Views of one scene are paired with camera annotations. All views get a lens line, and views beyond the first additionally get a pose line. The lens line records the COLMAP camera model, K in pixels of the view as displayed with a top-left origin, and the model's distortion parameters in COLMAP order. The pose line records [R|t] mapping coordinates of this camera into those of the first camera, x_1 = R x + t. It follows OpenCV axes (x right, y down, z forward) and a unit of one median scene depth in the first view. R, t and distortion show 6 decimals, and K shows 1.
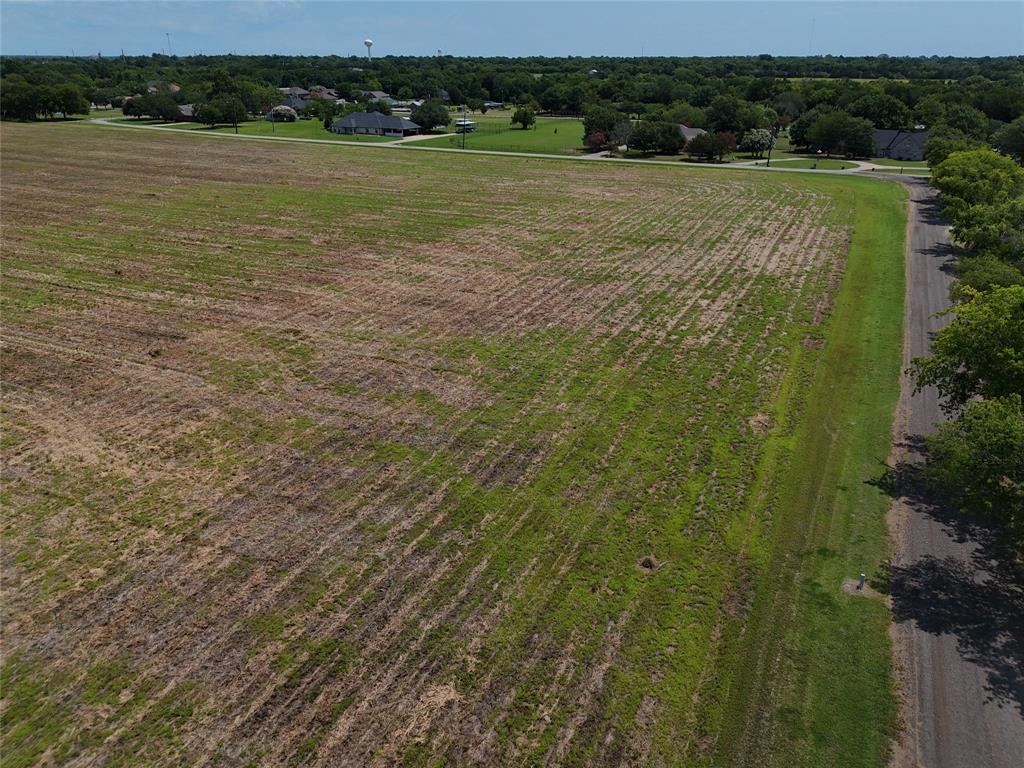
lens RADIAL K [[753.5, 0, 511.5], [0, 753.5, 390.9], [0, 0, 1]] dist [0.067821, -0.070939]
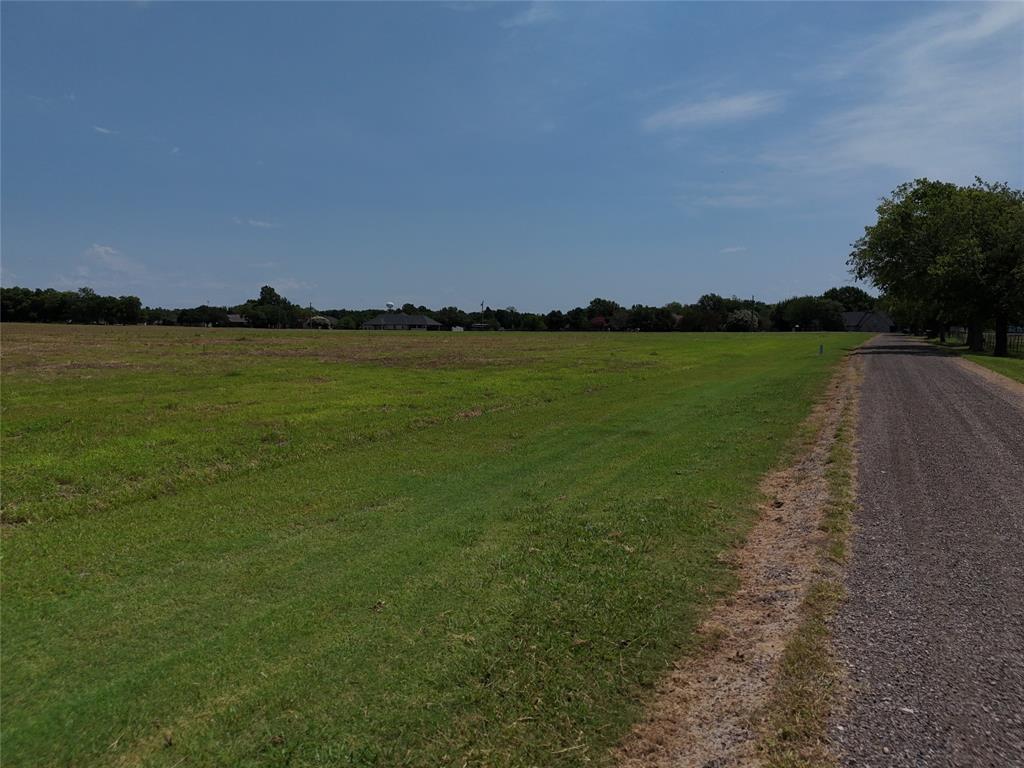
lens RADIAL K [[753.5, 0, 513.8], [0, 753.5, 391.0], [0, 0, 1]] dist [0.067821, -0.070939]
pose [[0.999980, -0.004395, -0.004475, -0.025375], [0.002713, 0.946295, -0.323292, 0.343035], [0.005655, 0.323274, 0.946289, -0.085910]]
